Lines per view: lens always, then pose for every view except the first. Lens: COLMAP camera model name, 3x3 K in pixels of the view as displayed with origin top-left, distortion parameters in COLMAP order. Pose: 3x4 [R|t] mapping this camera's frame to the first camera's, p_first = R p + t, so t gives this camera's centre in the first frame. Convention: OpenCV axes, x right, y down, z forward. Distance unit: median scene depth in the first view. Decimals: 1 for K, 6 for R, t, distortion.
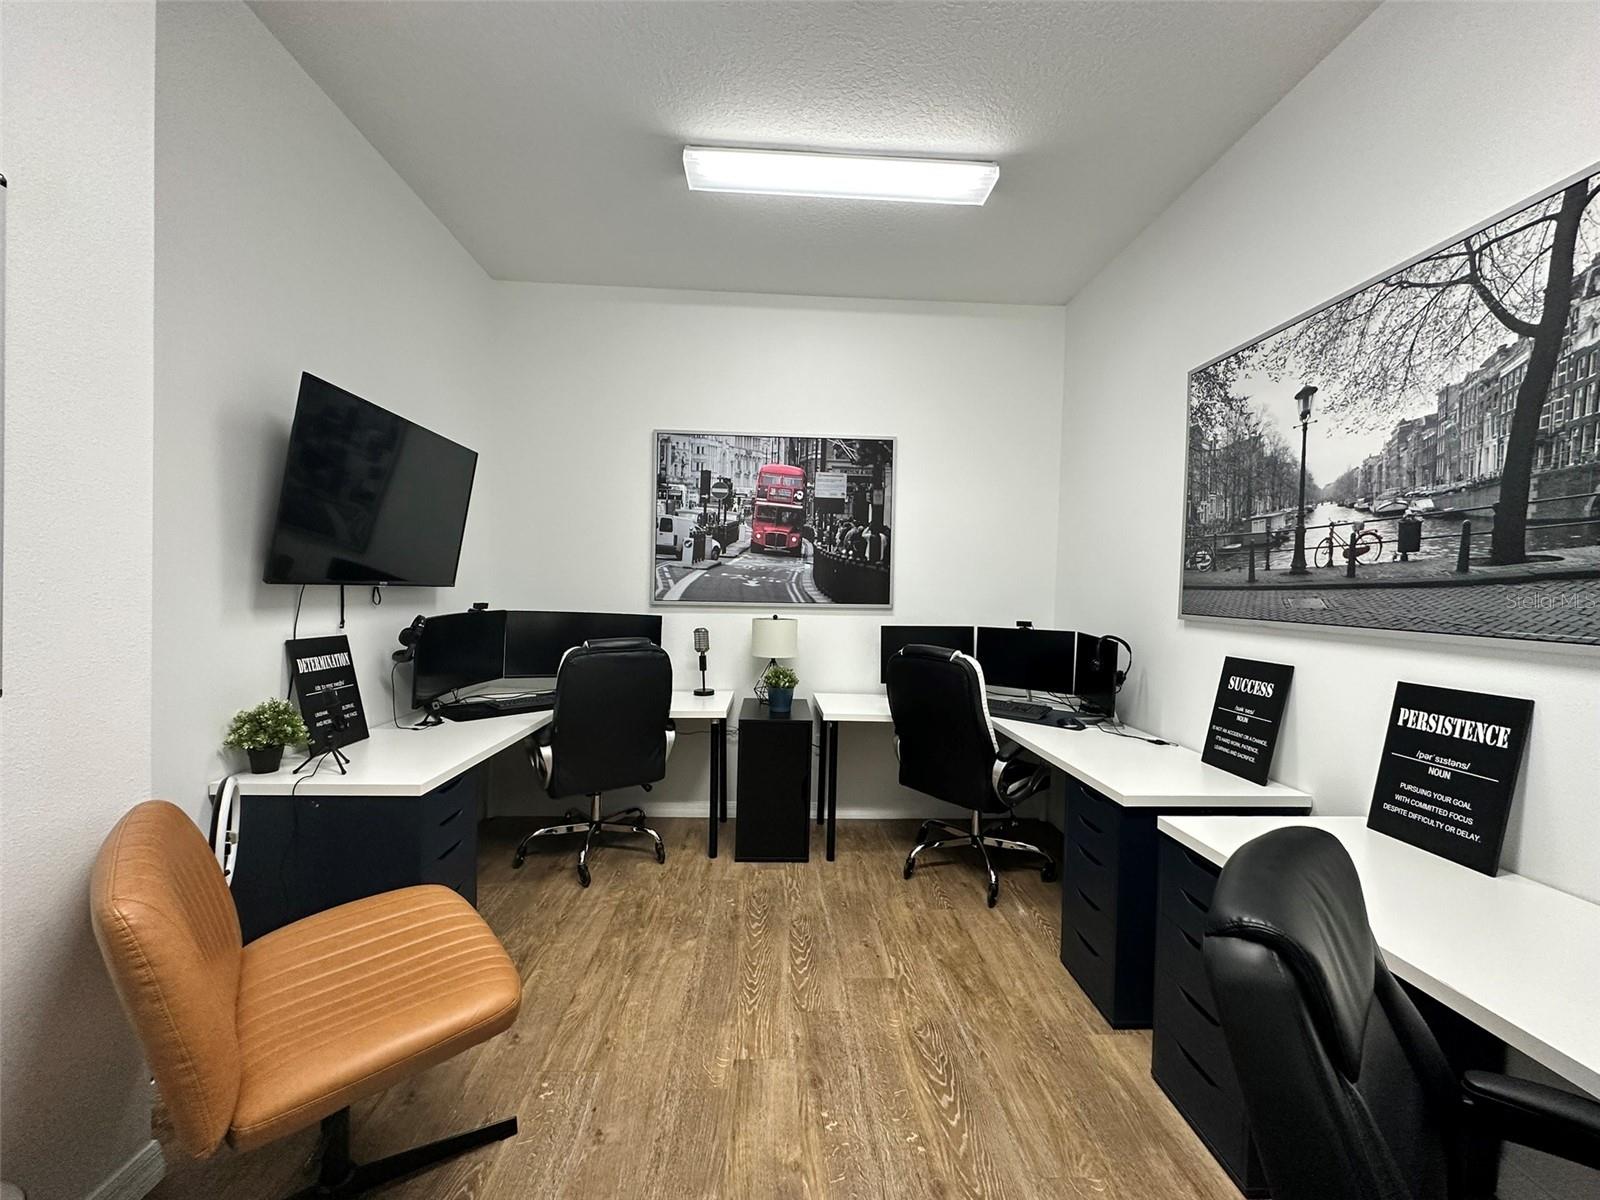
lens RADIAL K [[635.4, 0, 800.9], [0, 635.4, 598.1], [0, 0, 1]] dist [-0.001769, 0.000514]
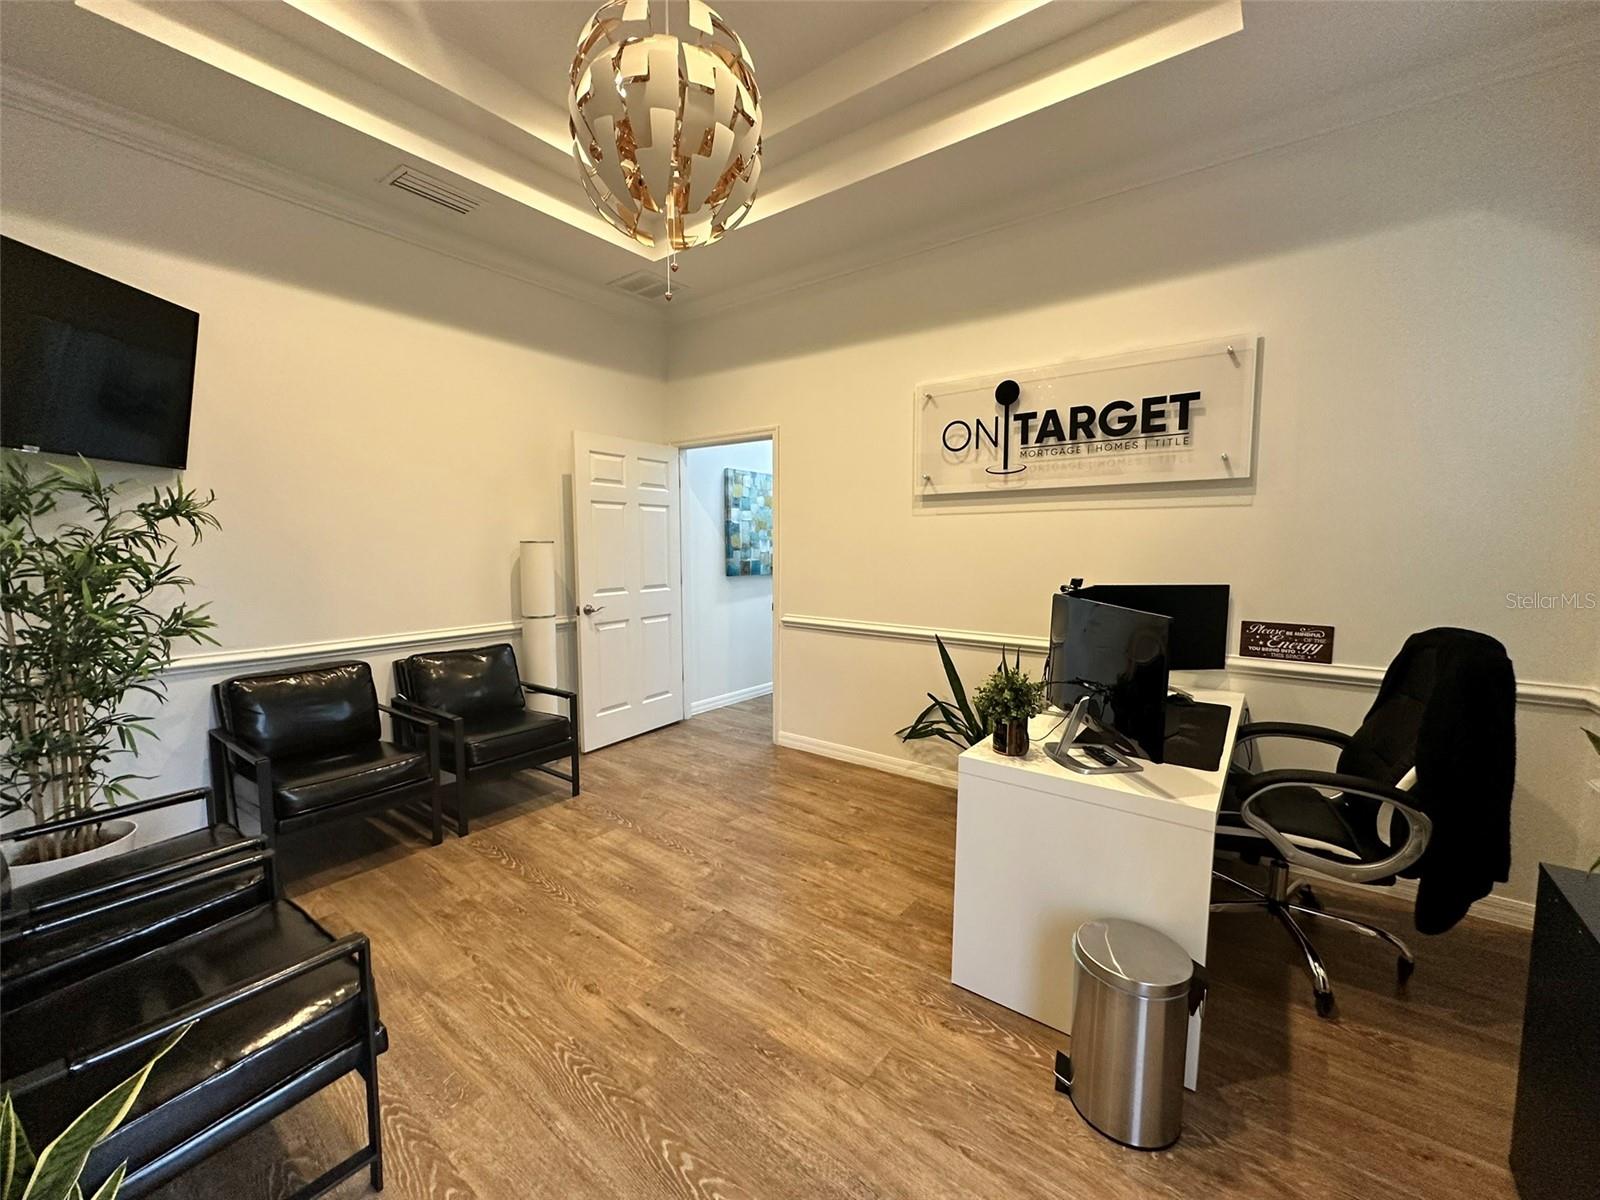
lens RADIAL K [[635.4, 0, 798.4], [0, 635.4, 601.0], [0, 0, 1]] dist [-0.001769, 0.000514]
pose [[-0.640865, 0.048055, -0.766148, 0.552309], [-0.029312, 0.995779, 0.086977, -0.002312], [0.767094, 0.078198, -0.636751, 1.194196]]
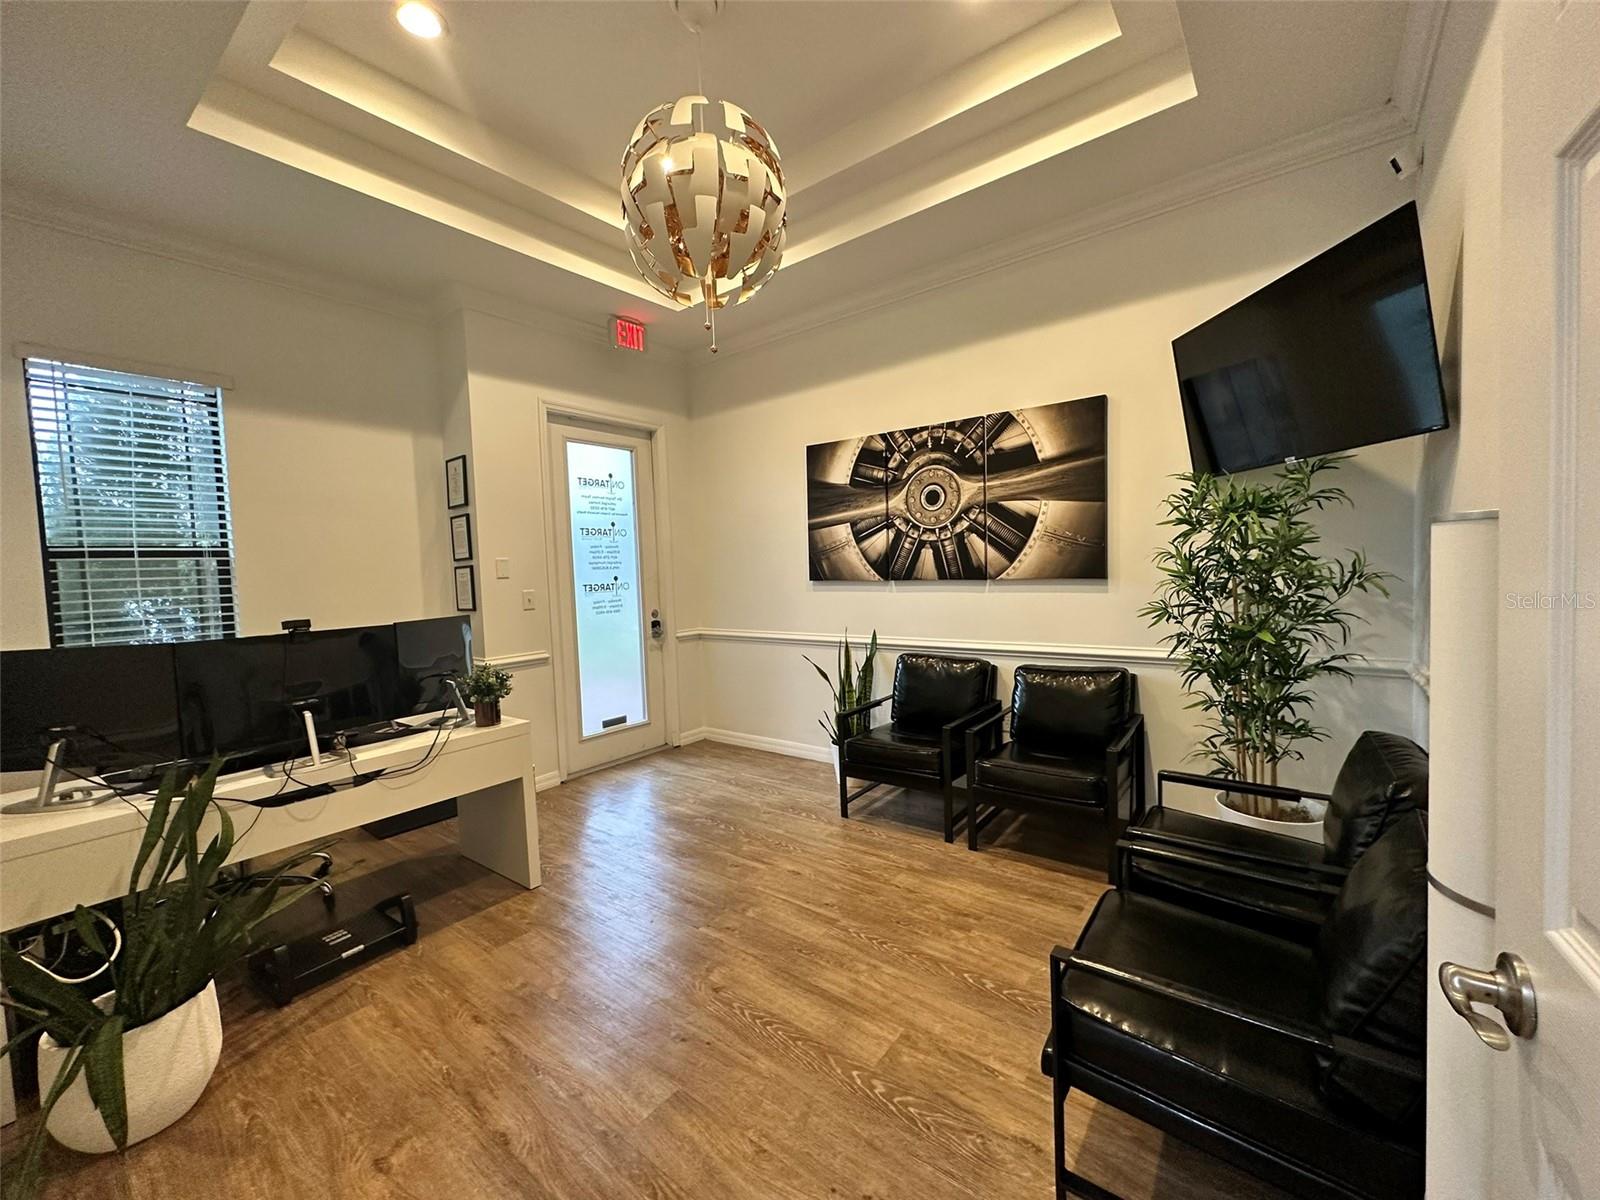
lens RADIAL K [[635.4, 0, 796.6], [0, 635.4, 600.8], [0, 0, 1]] dist [-0.001769, 0.000514]
pose [[0.648206, -0.085561, 0.756643, -0.775174], [0.071081, 0.996127, 0.051748, 0.011192], [-0.758140, 0.020240, 0.651778, -0.331082]]
